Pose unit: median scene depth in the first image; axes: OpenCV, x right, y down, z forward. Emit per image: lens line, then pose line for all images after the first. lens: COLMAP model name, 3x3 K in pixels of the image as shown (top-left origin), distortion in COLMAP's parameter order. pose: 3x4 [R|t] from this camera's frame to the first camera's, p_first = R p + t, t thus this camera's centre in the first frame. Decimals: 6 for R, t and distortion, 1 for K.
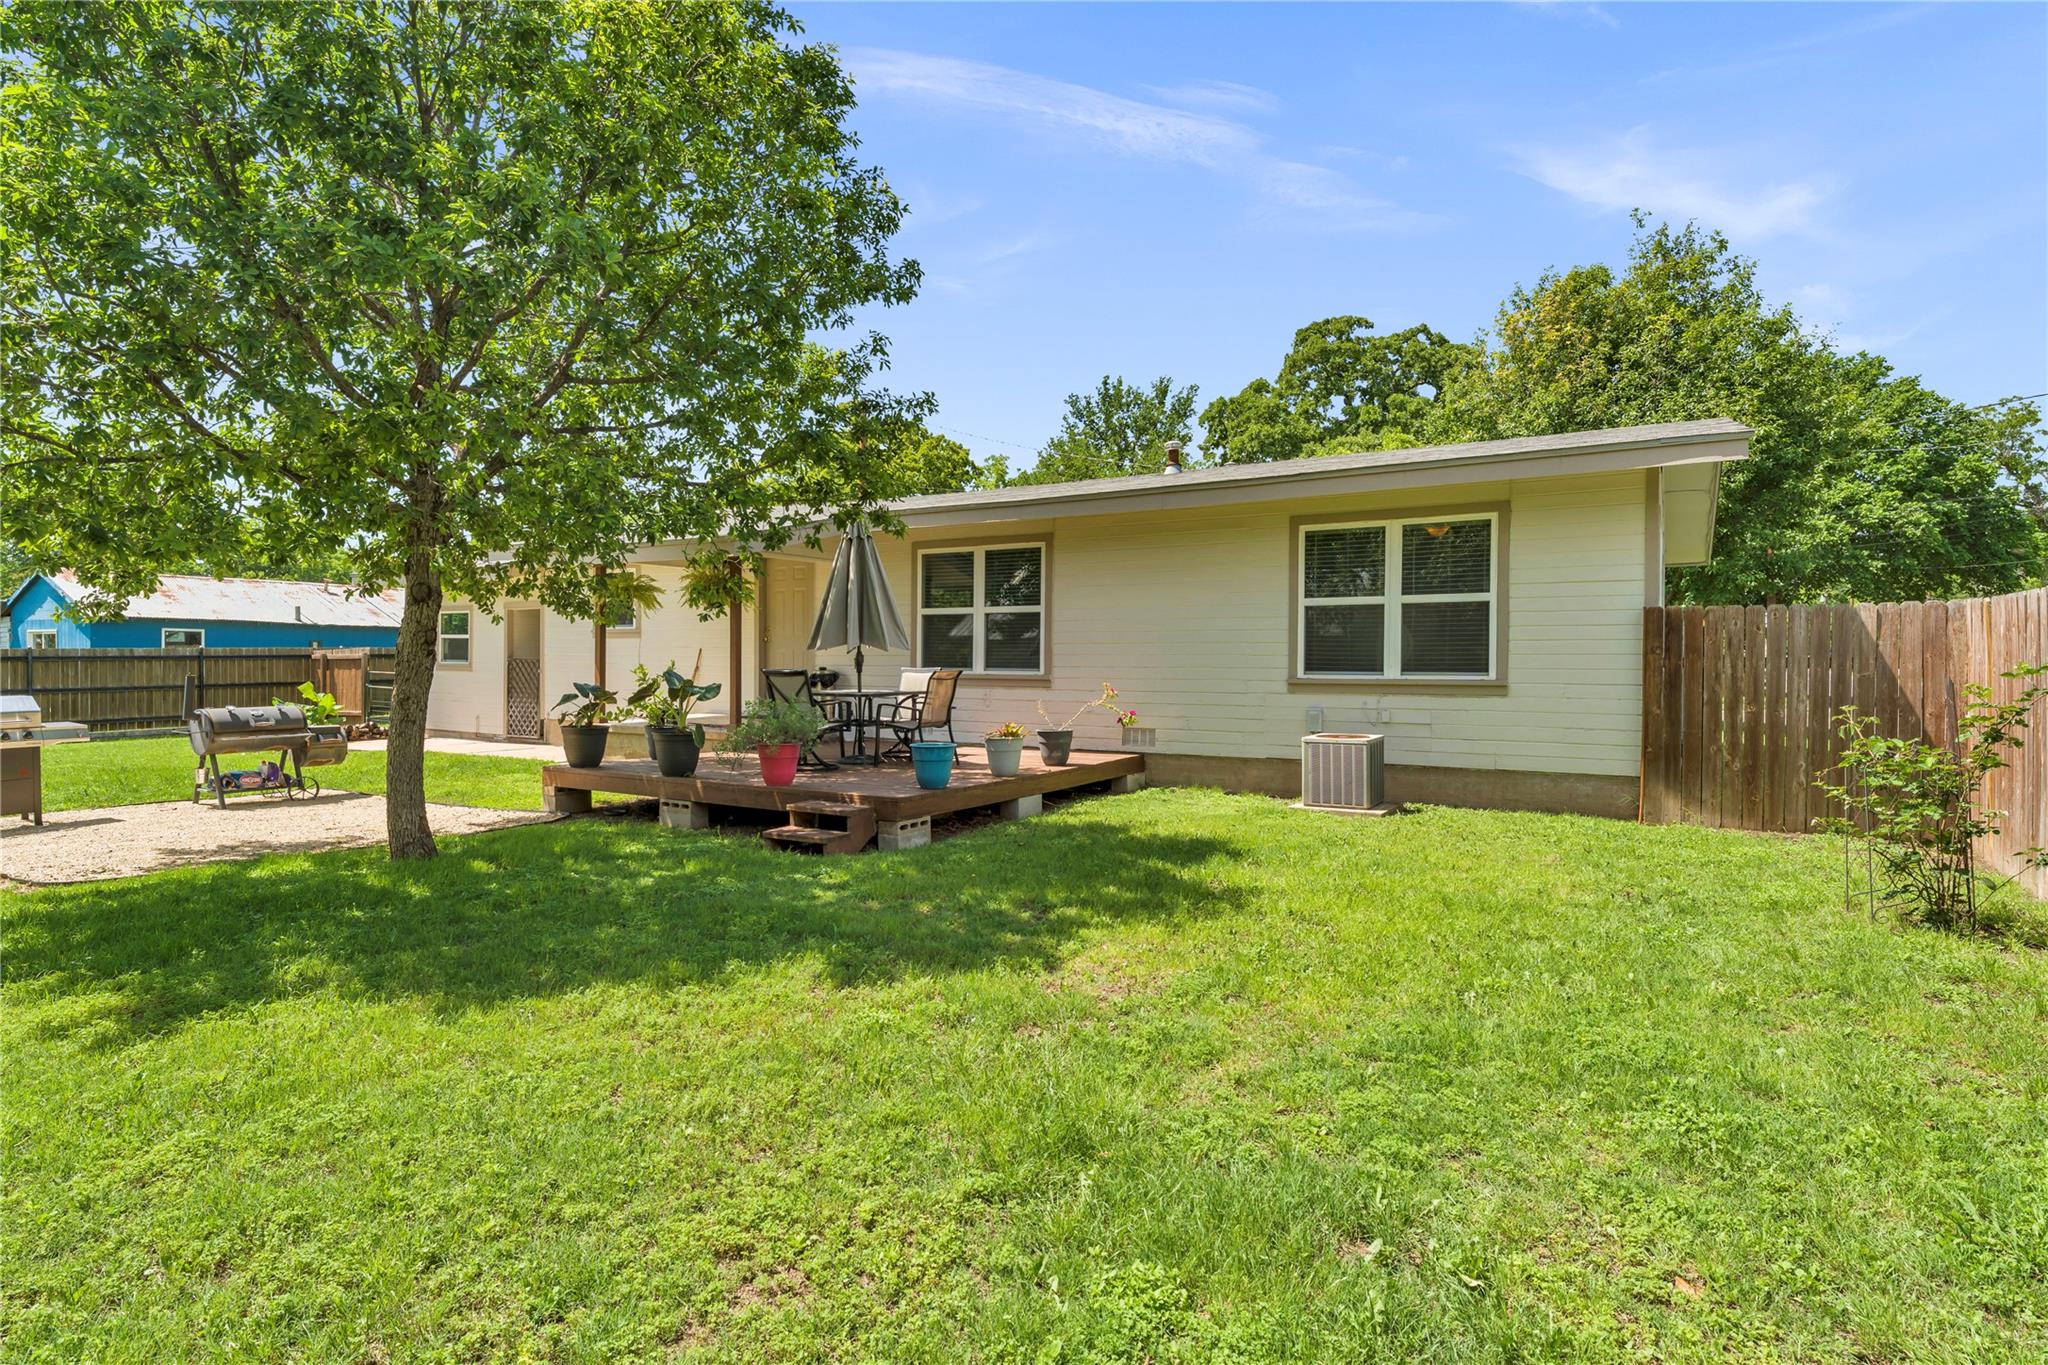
lens RADIAL K [[1050.1, 0, 1012.5], [0, 1050.1, 674.0], [0, 0, 1]] dist [0.003648, -0.004319]
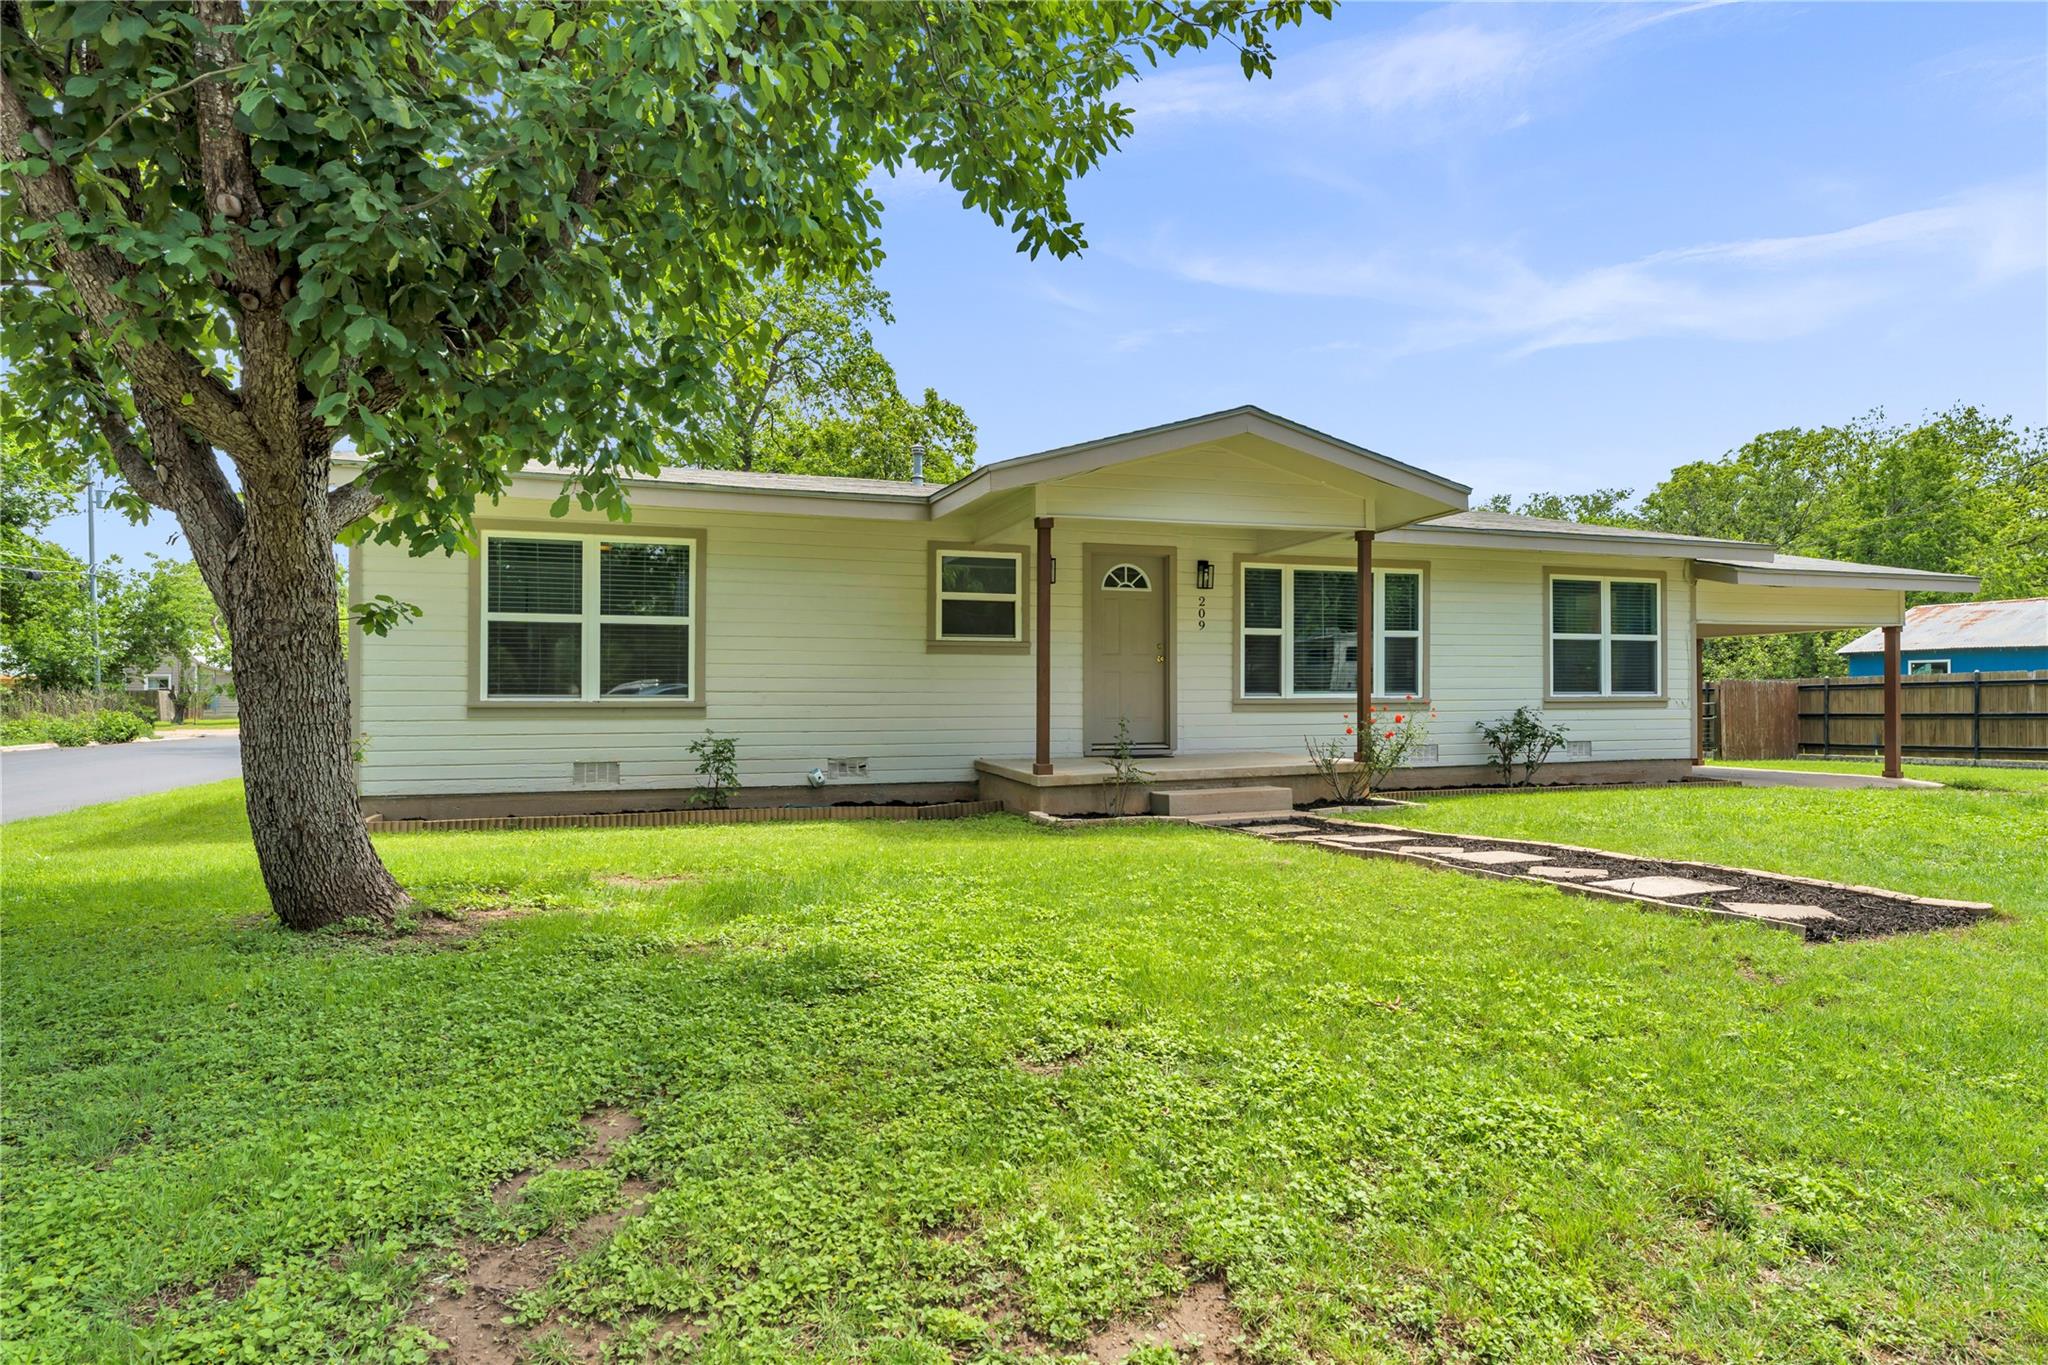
lens RADIAL K [[1071.0, 0, 1001.3], [0, 1071.0, 683.4], [0, 0, 1]] dist [0.007945, 0.000291]
pose [[0.648530, -0.002273, 0.761186, -1.037085], [0.011514, 0.999910, -0.006824, -0.010680], [-0.761102, 0.013190, 0.648498, 0.628284]]
